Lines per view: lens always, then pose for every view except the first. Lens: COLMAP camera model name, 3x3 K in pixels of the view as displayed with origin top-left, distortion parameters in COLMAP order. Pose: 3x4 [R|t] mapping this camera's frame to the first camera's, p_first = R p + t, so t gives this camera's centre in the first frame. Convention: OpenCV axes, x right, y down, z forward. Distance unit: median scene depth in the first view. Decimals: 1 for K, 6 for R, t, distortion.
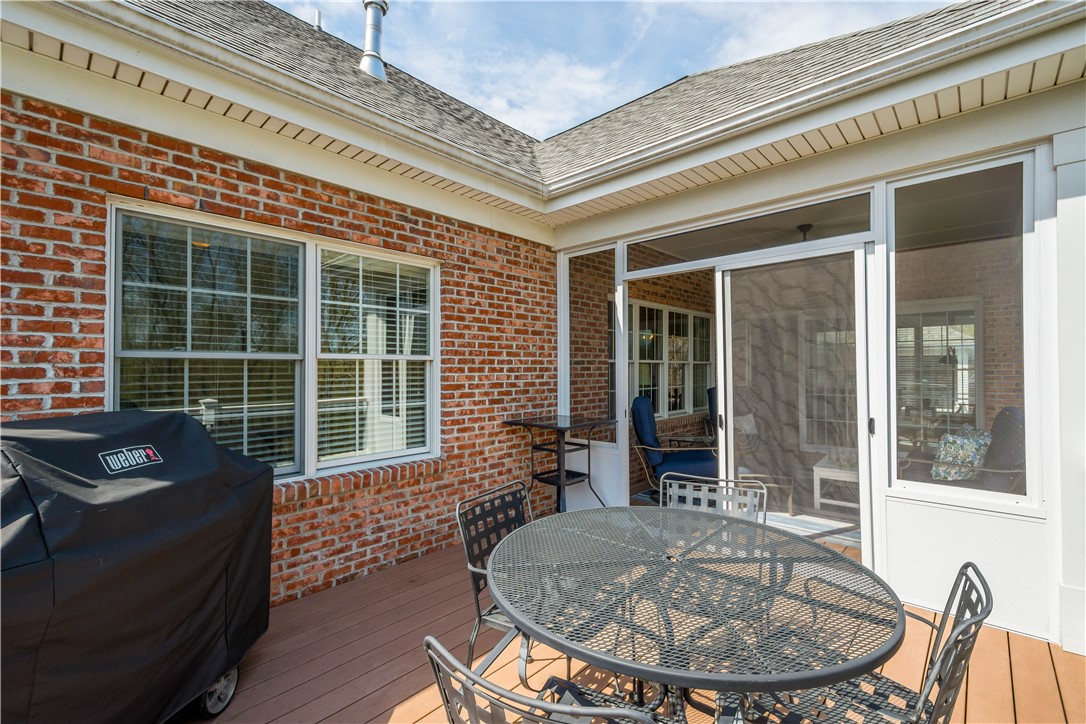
lens RADIAL K [[473.1, 0, 551.0], [0, 473.1, 364.3], [0, 0, 1]] dist [0.004668, 0.000513]
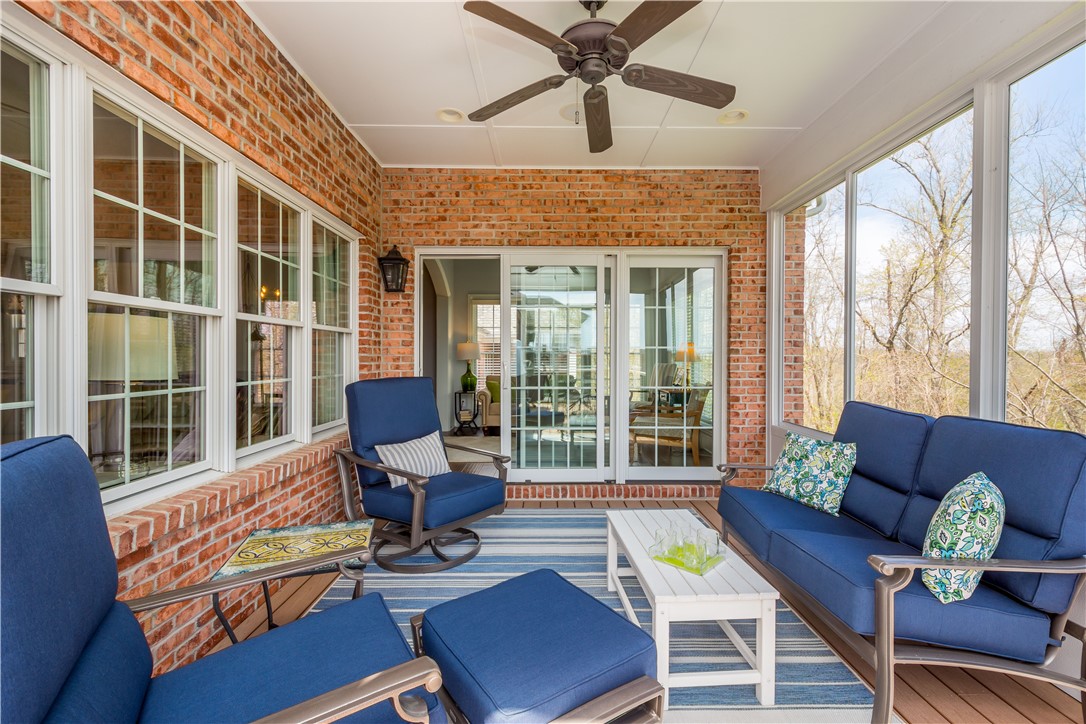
lens RADIAL K [[473.1, 0, 548.8], [0, 473.1, 363.6], [0, 0, 1]] dist [0.004668, 0.000513]
pose [[0.735023, -0.003065, 0.678036, 0.188679], [-0.008334, 0.999873, 0.013554, 0.026647], [-0.677991, -0.015613, 0.734904, 0.606855]]
